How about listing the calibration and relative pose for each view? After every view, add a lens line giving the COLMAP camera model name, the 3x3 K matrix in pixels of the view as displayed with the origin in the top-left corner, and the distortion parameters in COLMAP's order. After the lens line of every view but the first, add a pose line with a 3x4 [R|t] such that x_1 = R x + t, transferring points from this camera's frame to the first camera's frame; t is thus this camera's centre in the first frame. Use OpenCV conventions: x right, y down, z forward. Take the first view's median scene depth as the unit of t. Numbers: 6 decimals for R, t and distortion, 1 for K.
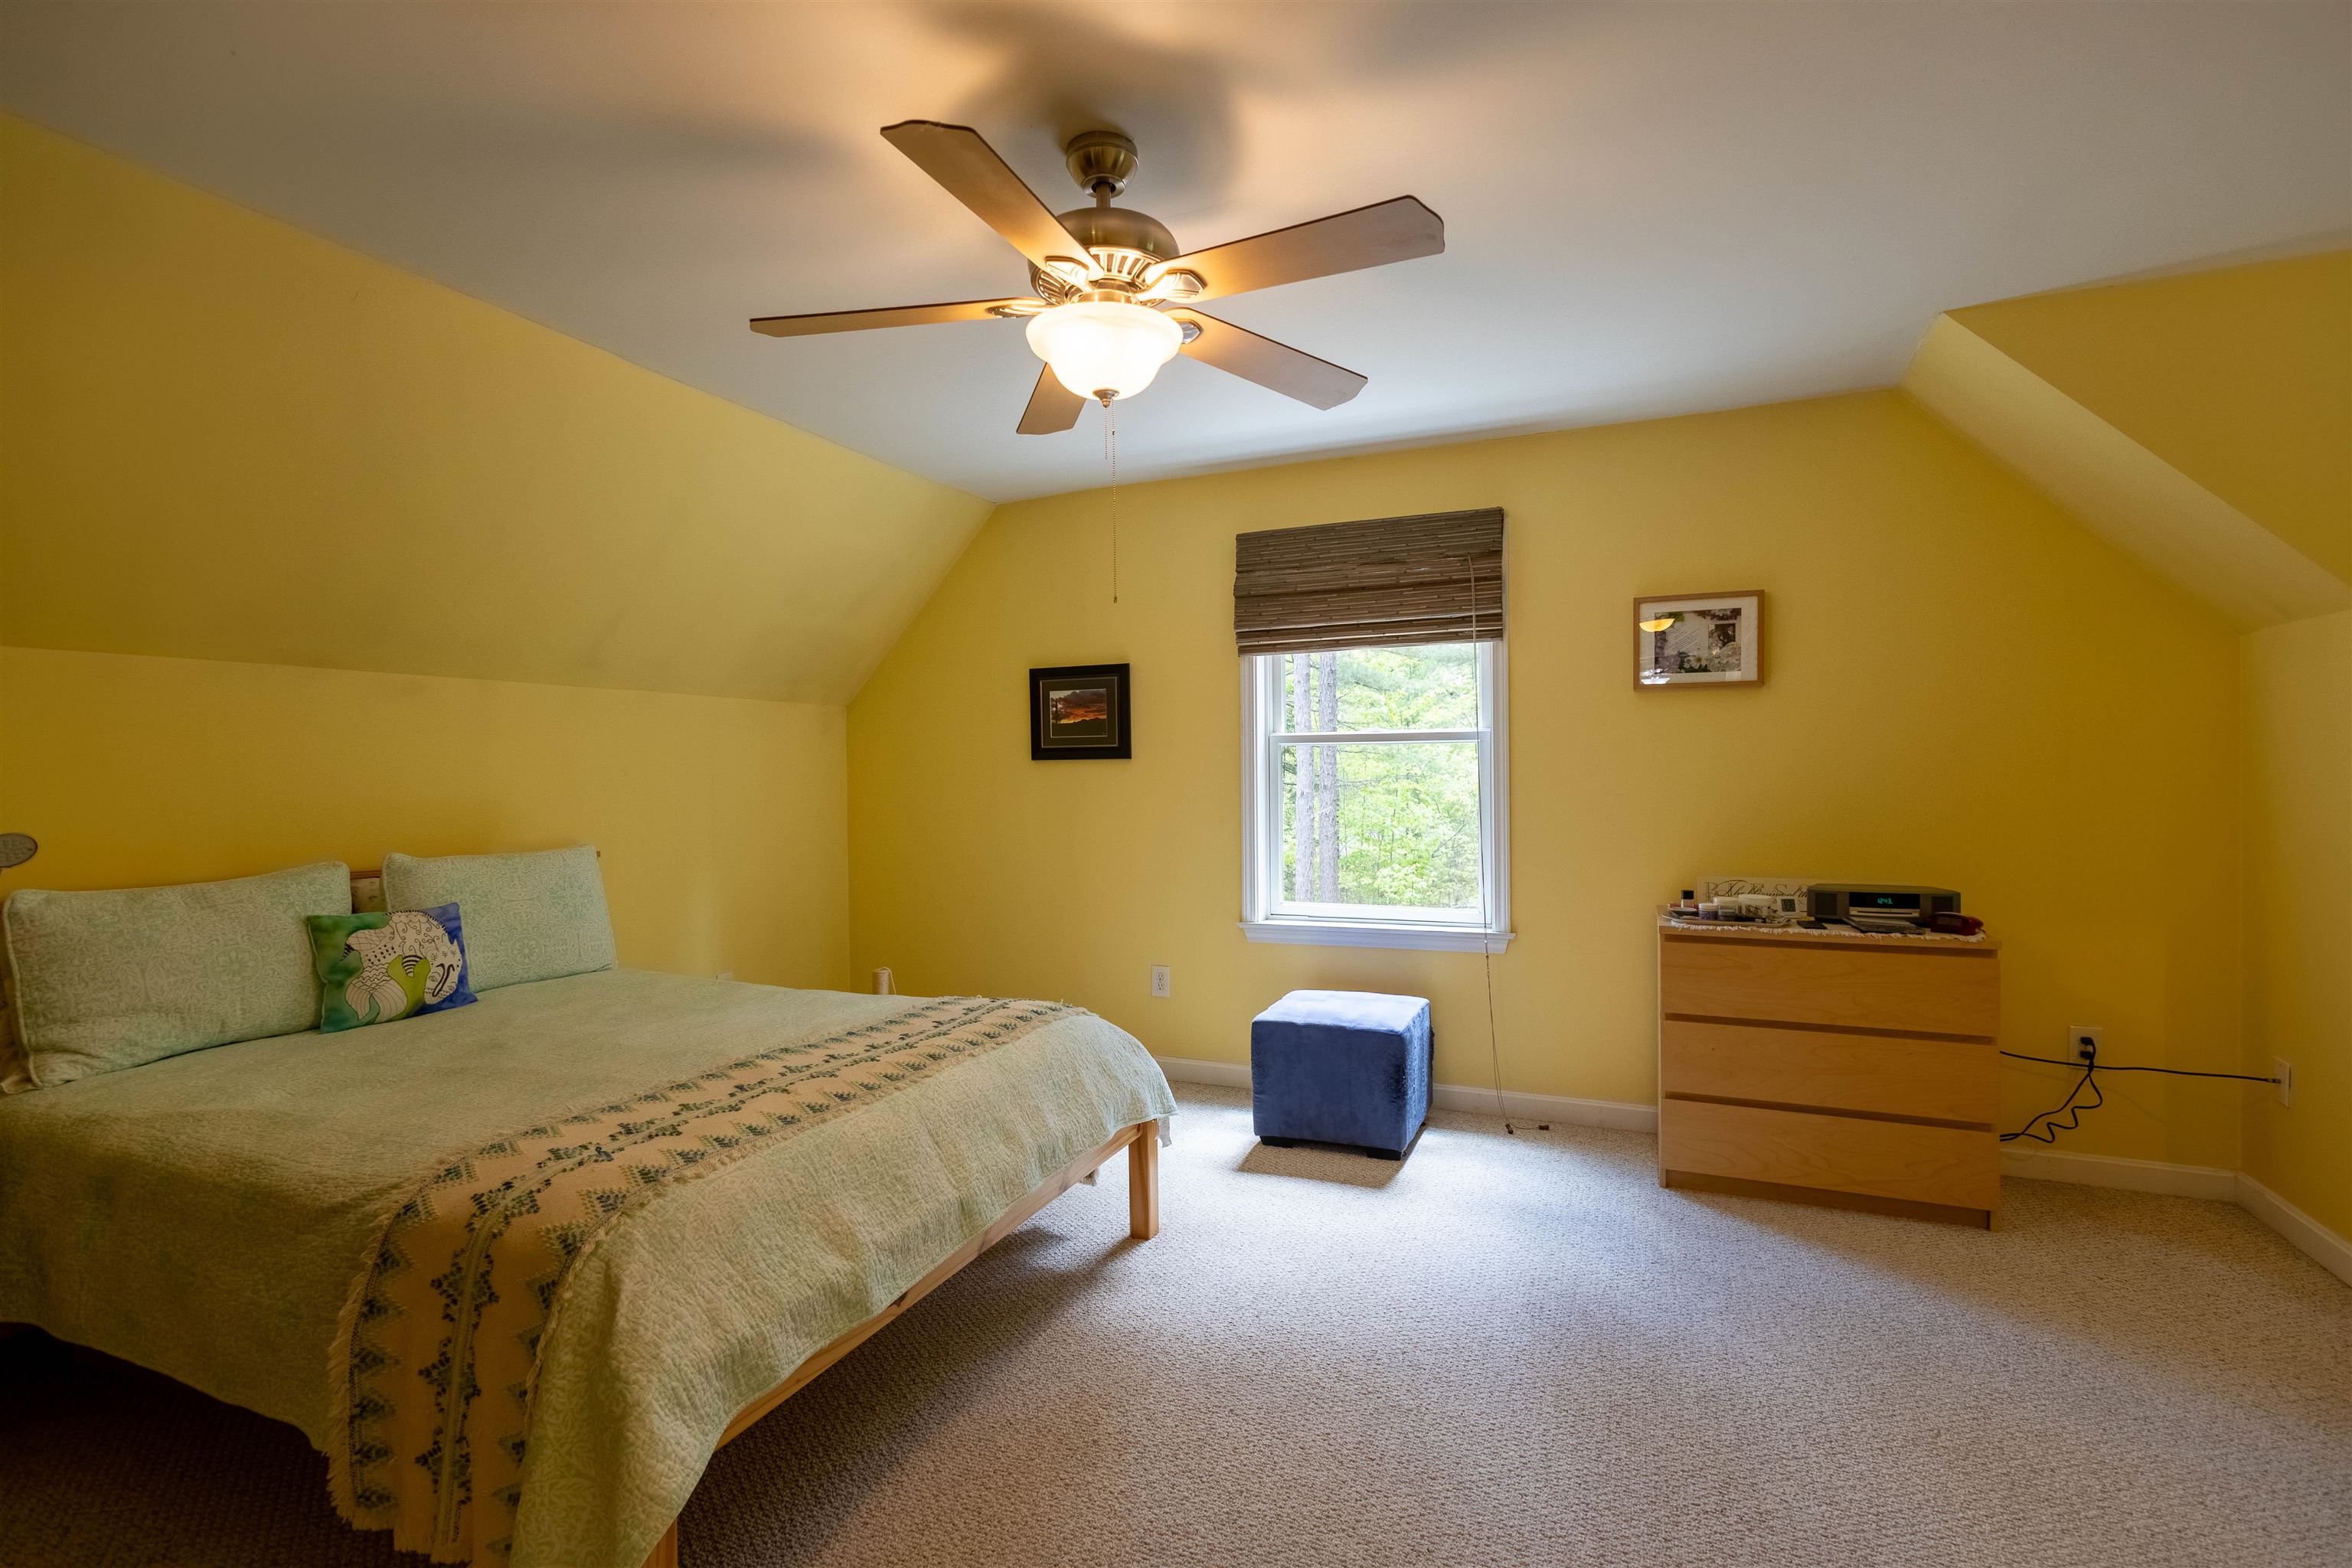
lens RADIAL K [[1076.7, 0, 1178.0], [0, 1076.7, 785.2], [0, 0, 1]] dist [0.013005, -0.002804]
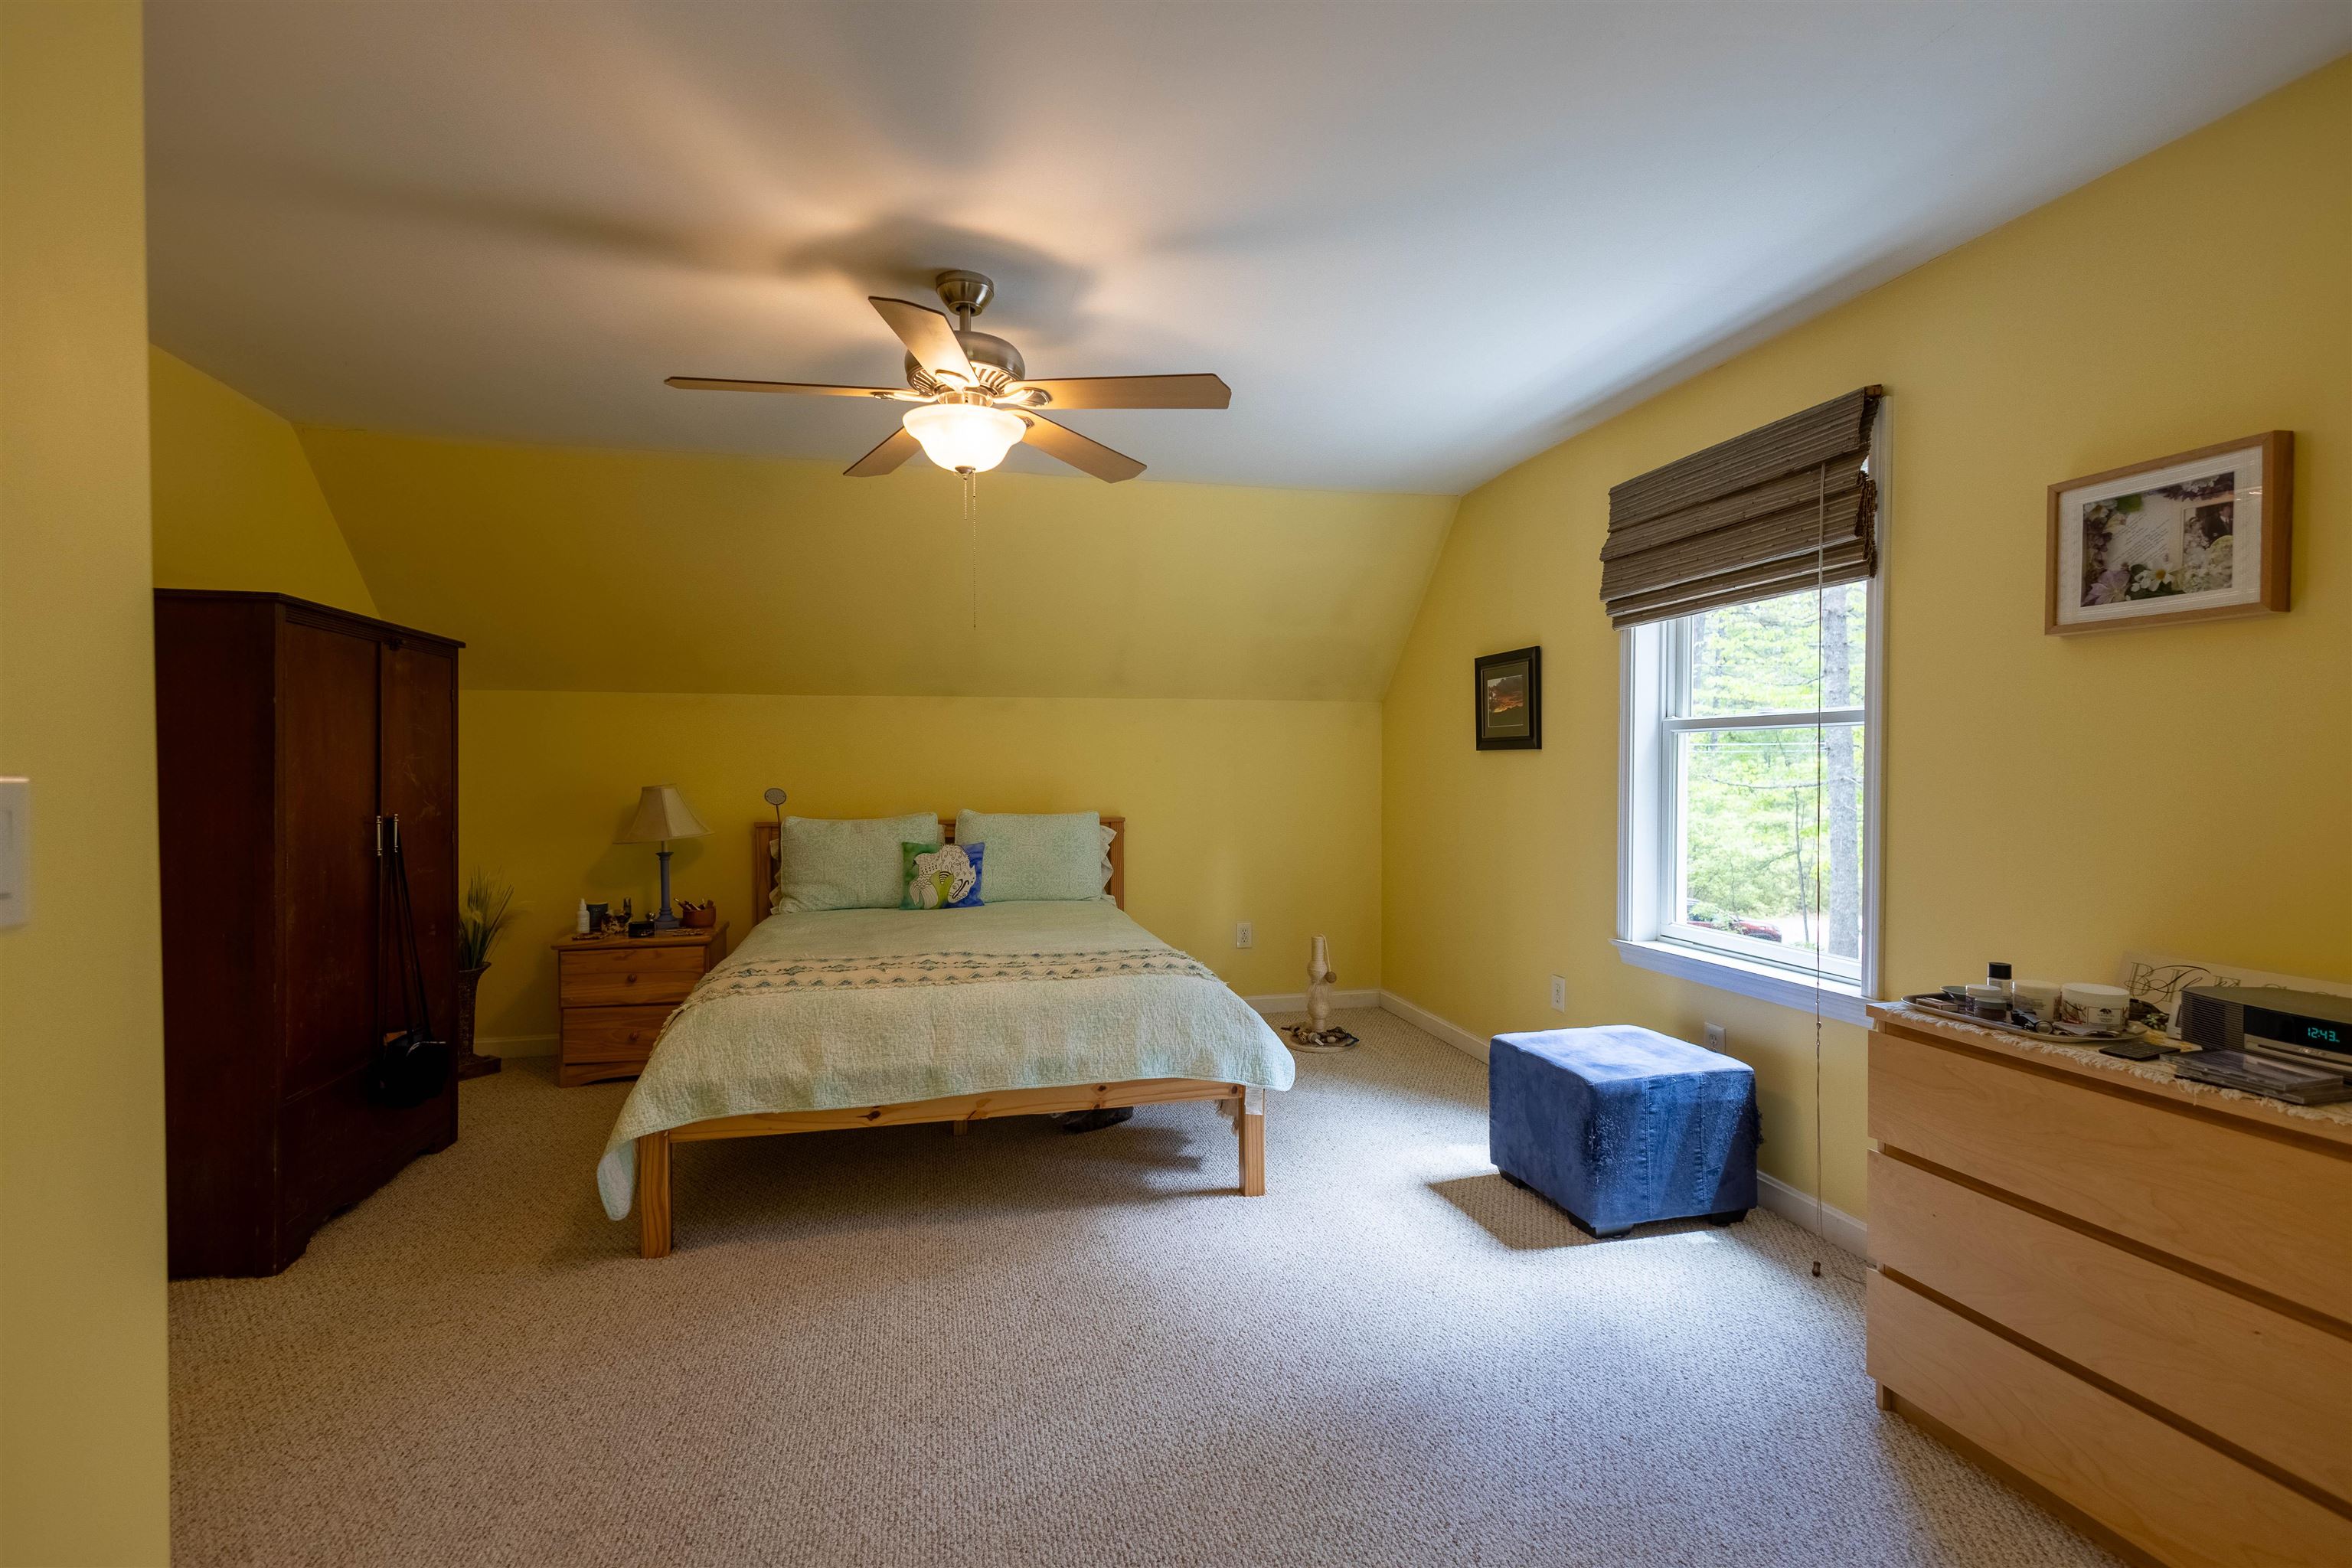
lens RADIAL K [[1076.7, 0, 1178.0], [0, 1076.7, 785.2], [0, 0, 1]] dist [0.013005, -0.002804]
pose [[0.600210, 0.024949, -0.799453, 0.645780], [-0.015580, 0.999688, 0.019501, -0.008322], [0.799691, 0.000750, 0.600411, 0.245129]]
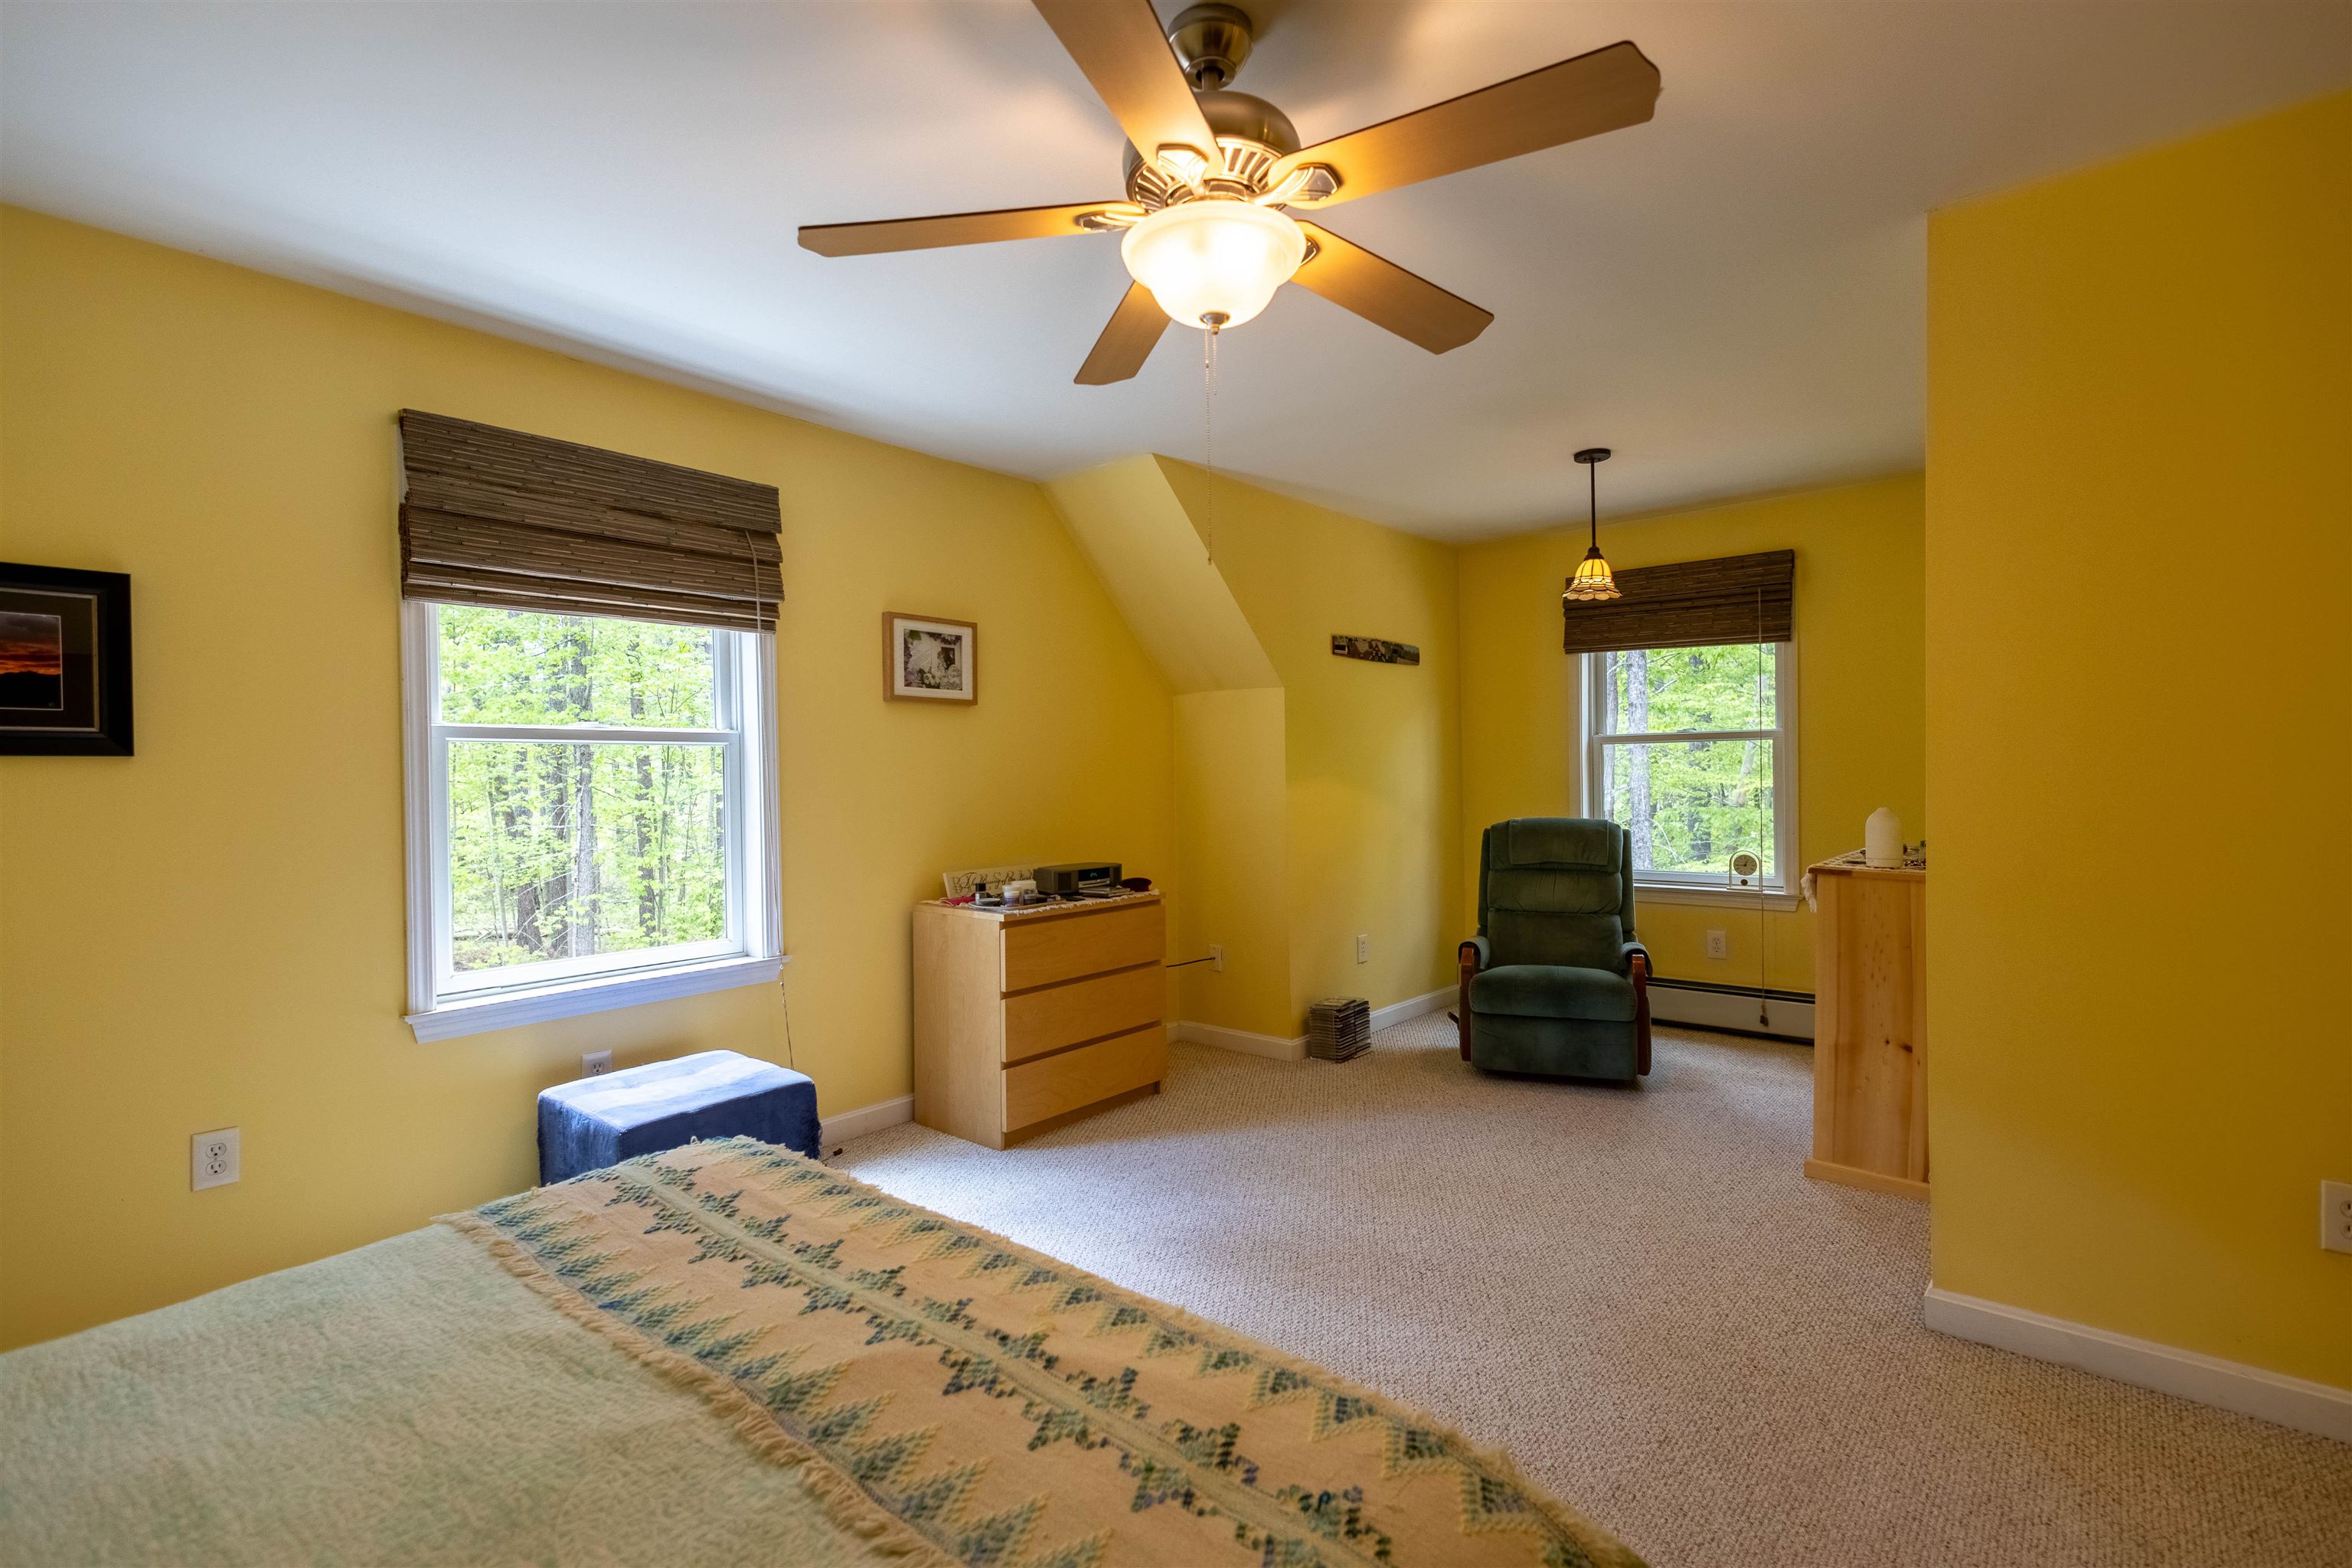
lens RADIAL K [[1076.7, 0, 1178.0], [0, 1076.7, 785.2], [0, 0, 1]] dist [0.013005, -0.002804]
pose [[0.293718, -0.002796, 0.955888, -0.508218], [0.023434, 0.999716, -0.004276, 0.004984], [-0.955605, 0.023656, 0.293700, 0.449151]]
